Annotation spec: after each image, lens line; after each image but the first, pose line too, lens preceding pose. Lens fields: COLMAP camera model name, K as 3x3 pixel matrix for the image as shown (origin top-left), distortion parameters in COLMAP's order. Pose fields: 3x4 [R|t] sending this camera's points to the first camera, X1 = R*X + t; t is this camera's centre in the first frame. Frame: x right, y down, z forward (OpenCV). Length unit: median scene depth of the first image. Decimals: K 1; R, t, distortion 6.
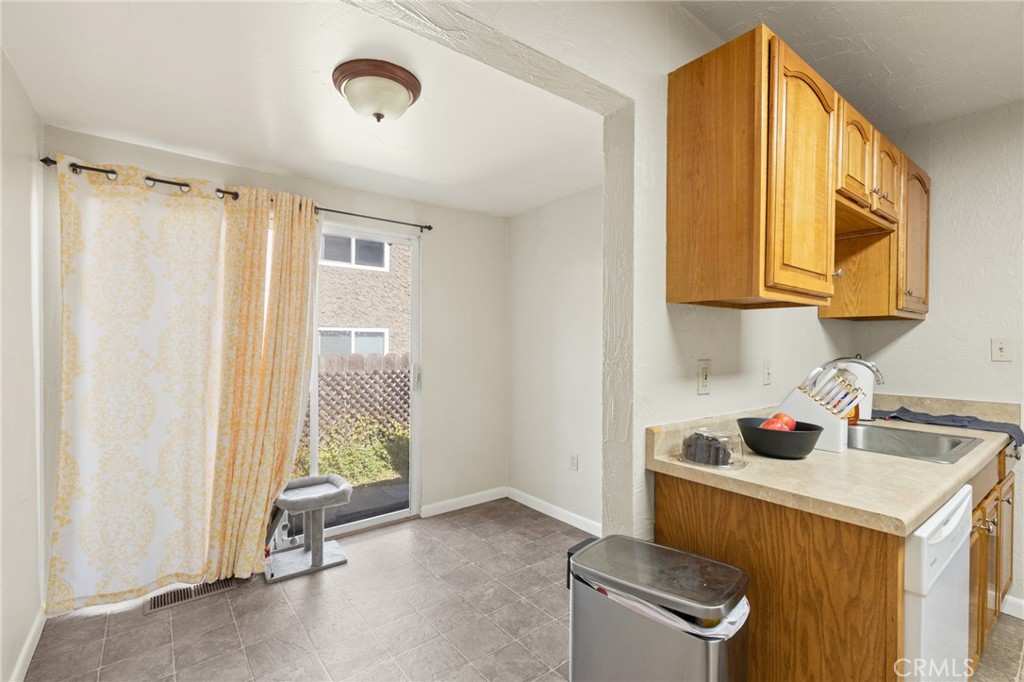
lens RADIAL K [[466.5, 0, 512.7], [0, 466.5, 340.3], [0, 0, 1]] dist [0.003187, -0.000999]
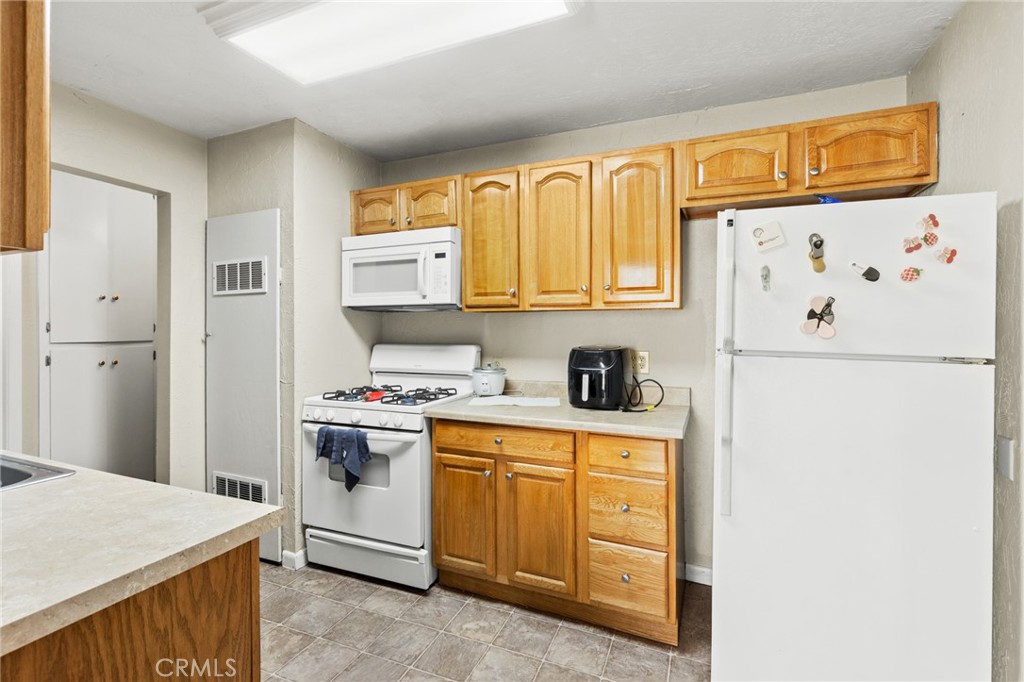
lens RADIAL K [[466.5, 0, 509.8], [0, 466.5, 334.6], [0, 0, 1]] dist [0.003187, -0.000999]
pose [[-0.489615, -0.019955, 0.871710, -0.227575], [-0.003458, 0.999775, 0.020945, -0.007239], [-0.871932, 0.007241, -0.489574, 0.909439]]
